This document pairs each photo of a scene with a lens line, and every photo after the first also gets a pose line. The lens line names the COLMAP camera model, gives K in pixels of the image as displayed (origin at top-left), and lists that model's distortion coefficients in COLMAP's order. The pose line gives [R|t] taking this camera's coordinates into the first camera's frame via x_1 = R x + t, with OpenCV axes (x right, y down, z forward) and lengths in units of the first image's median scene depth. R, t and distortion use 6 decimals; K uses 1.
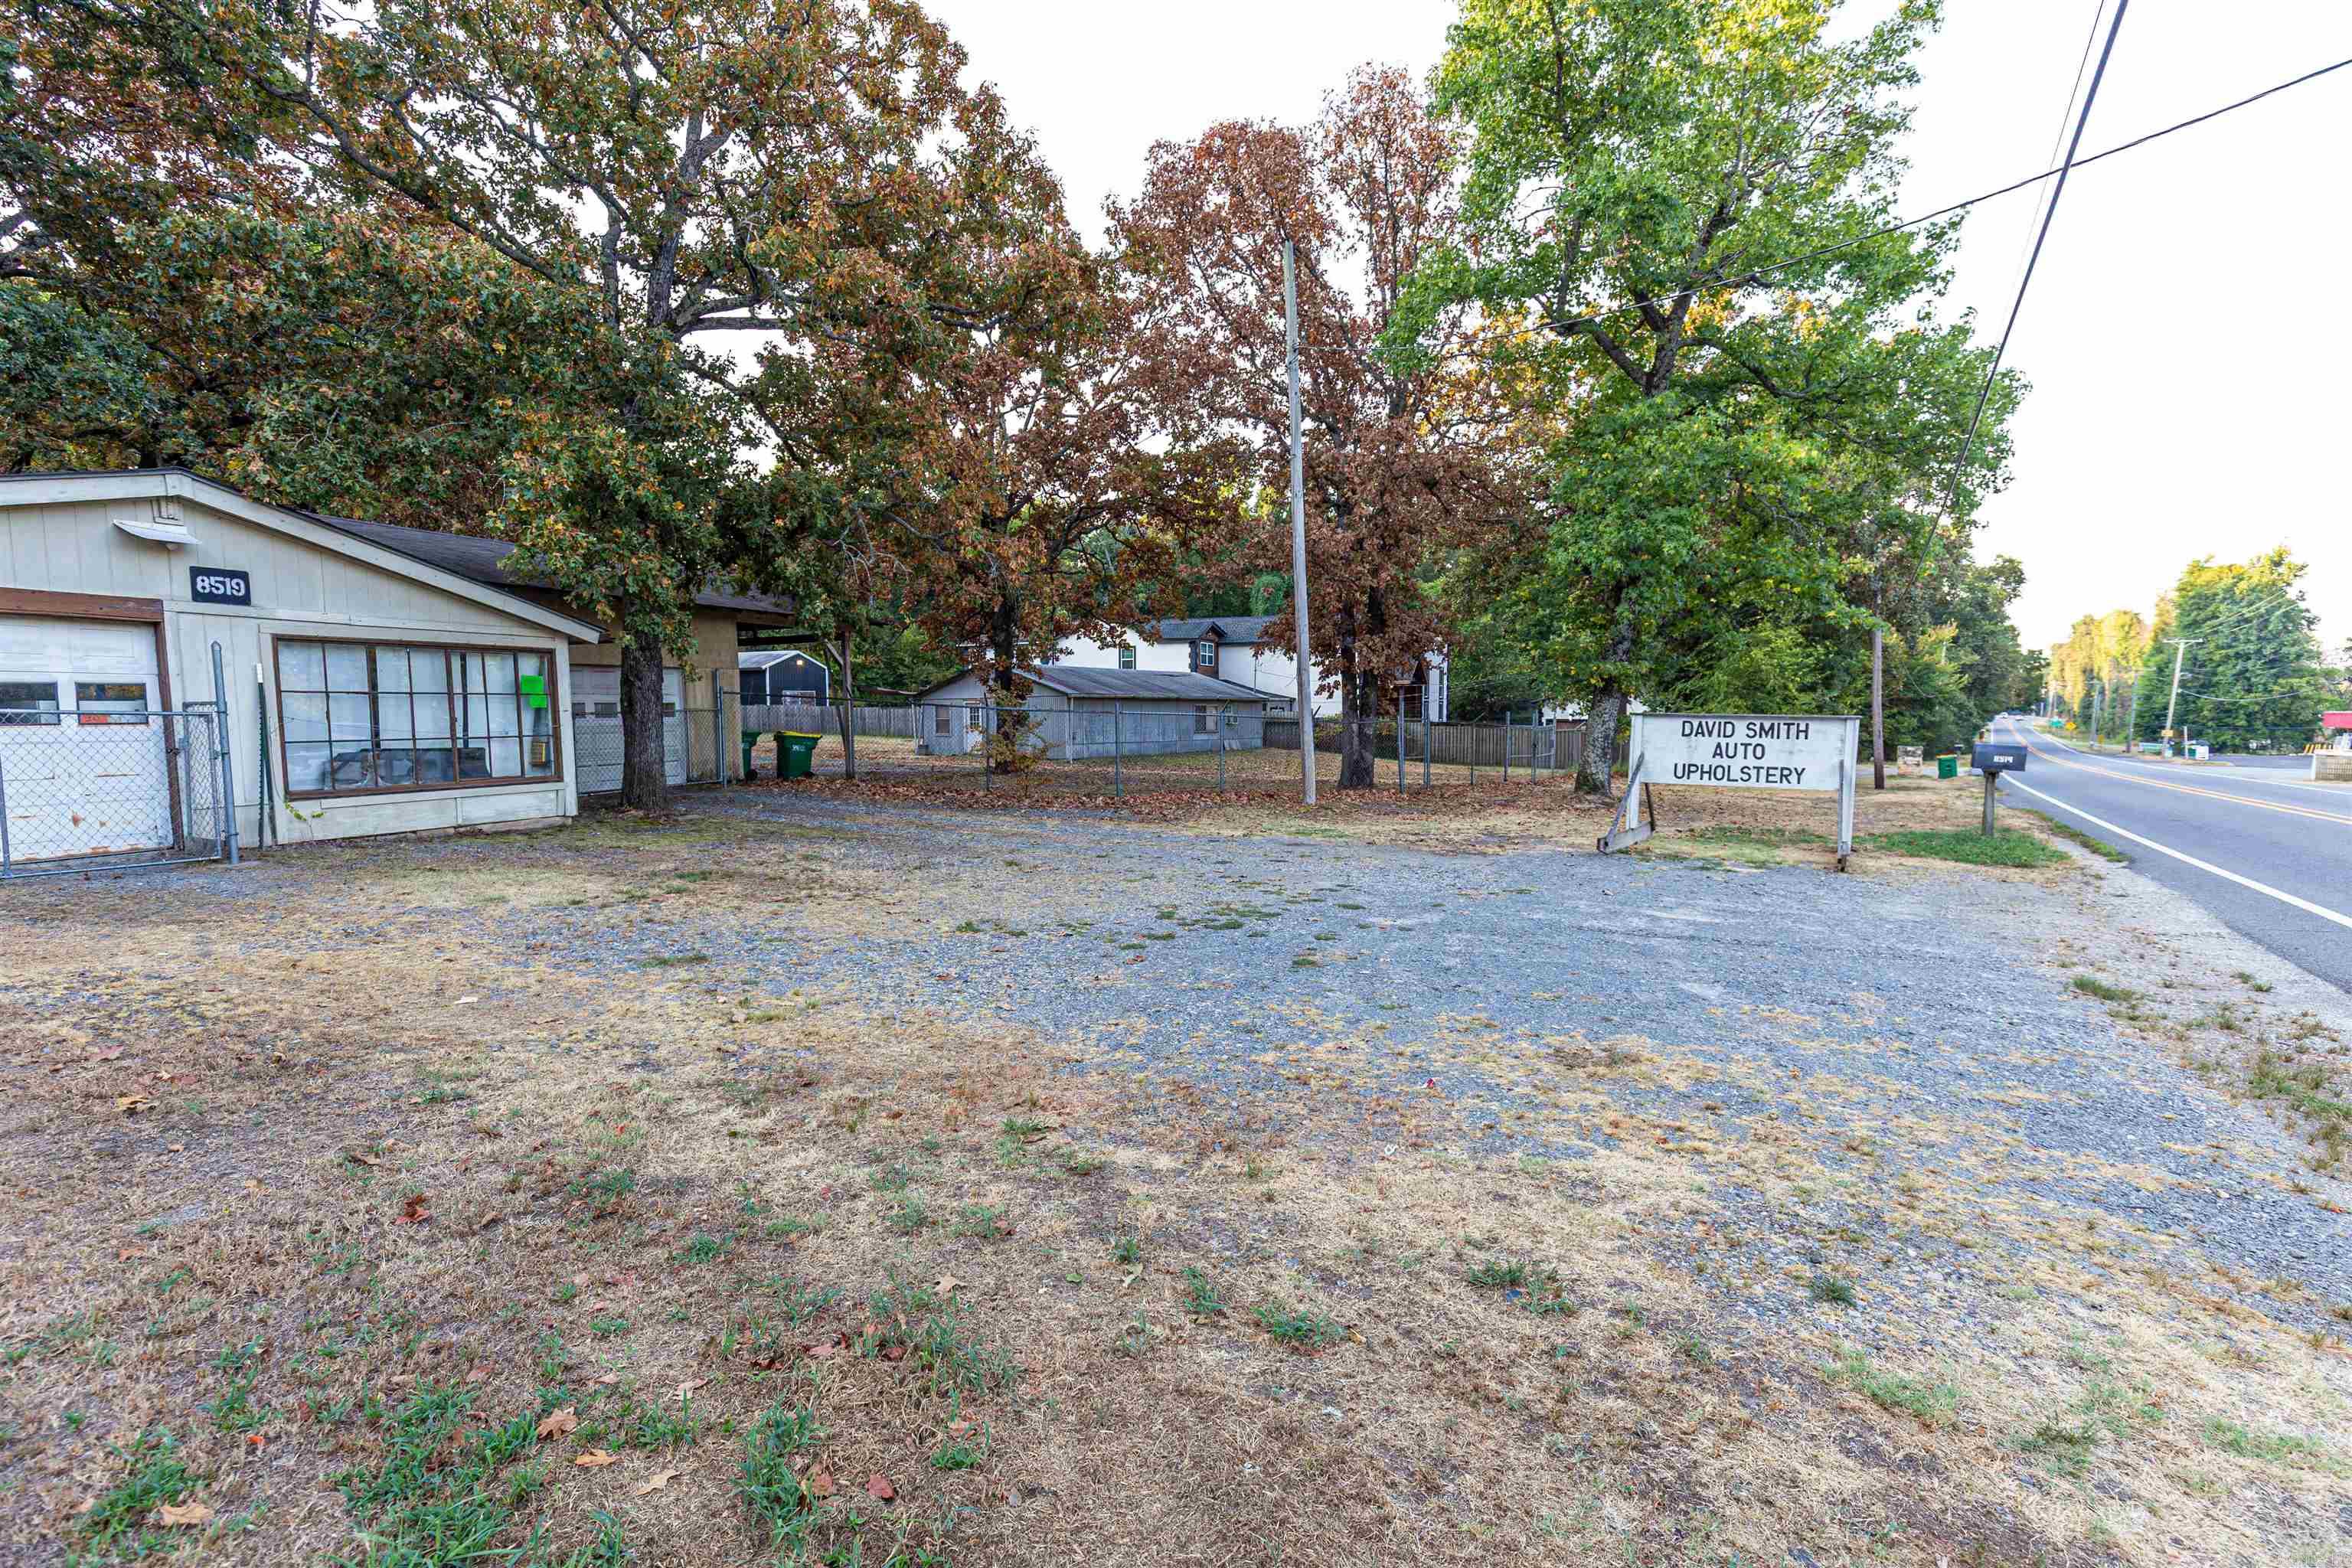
lens RADIAL K [[1051.0, 0, 1179.7], [0, 1051.0, 790.8], [0, 0, 1]] dist [0.007157, -0.001634]
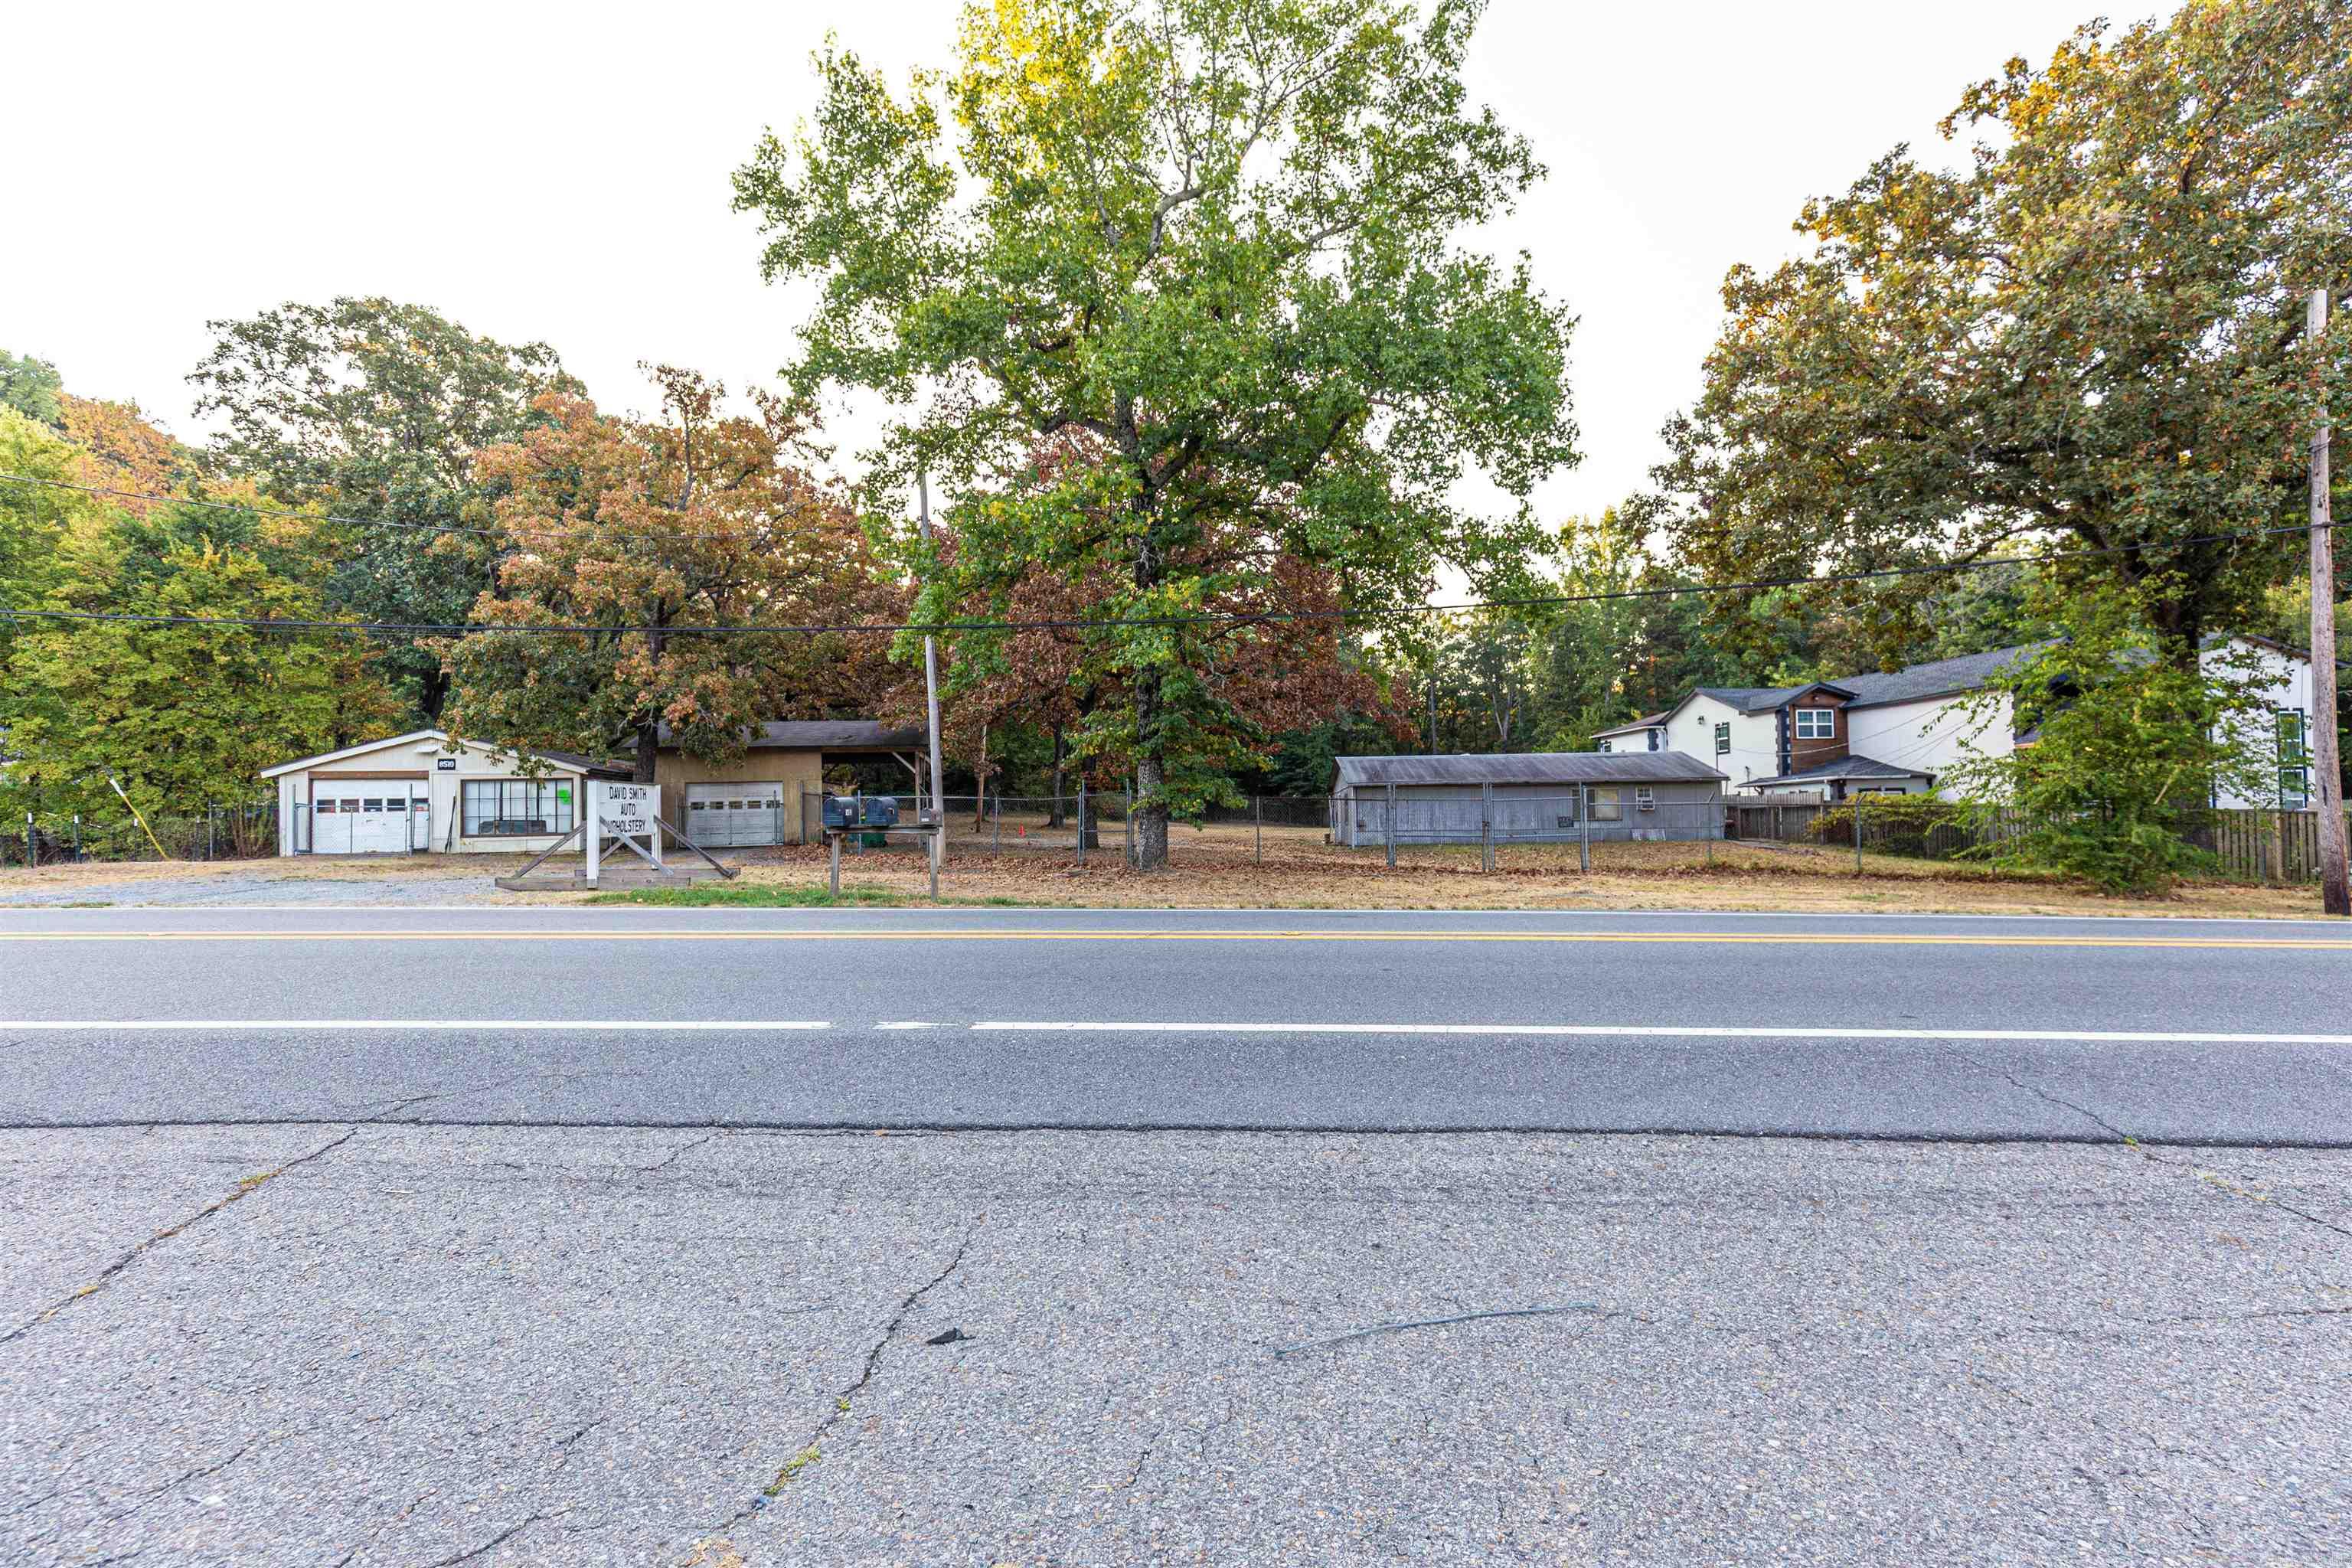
lens RADIAL K [[1051.0, 0, 1181.1], [0, 1051.0, 792.6], [0, 0, 1]] dist [0.007157, -0.001634]
pose [[0.557980, -0.036229, -0.829063, 2.438713], [-0.045492, 0.996209, -0.074150, 0.010247], [0.828606, 0.079090, 0.554217, 0.970812]]
